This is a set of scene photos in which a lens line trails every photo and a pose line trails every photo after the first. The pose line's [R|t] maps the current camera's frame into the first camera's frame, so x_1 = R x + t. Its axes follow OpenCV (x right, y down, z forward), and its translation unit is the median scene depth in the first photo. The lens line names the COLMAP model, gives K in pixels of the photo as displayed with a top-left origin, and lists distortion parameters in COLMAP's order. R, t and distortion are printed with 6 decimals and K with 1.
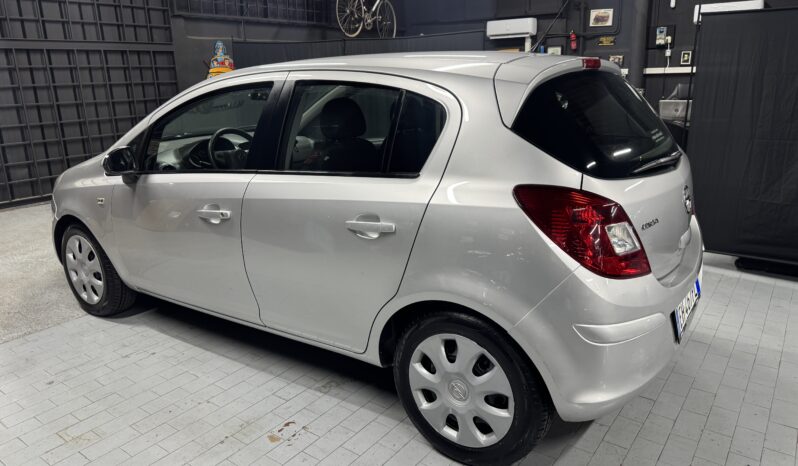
lens RADIAL K [[584.2, 0, 390.8], [0, 584.2, 234.1], [0, 0, 1]] dist [0.021893, -0.017487]
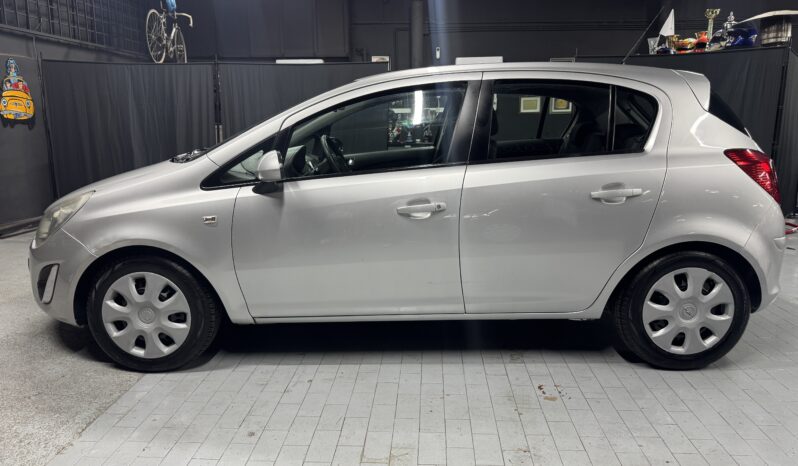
lens RADIAL K [[584.2, 0, 400.5], [0, 584.2, 231.9], [0, 0, 1]] dist [0.021893, -0.017487]
pose [[0.826966, -0.098613, 0.553537, -0.717152], [0.144129, 0.988783, -0.039172, 0.031501], [-0.543465, 0.112174, 0.831903, 0.150001]]
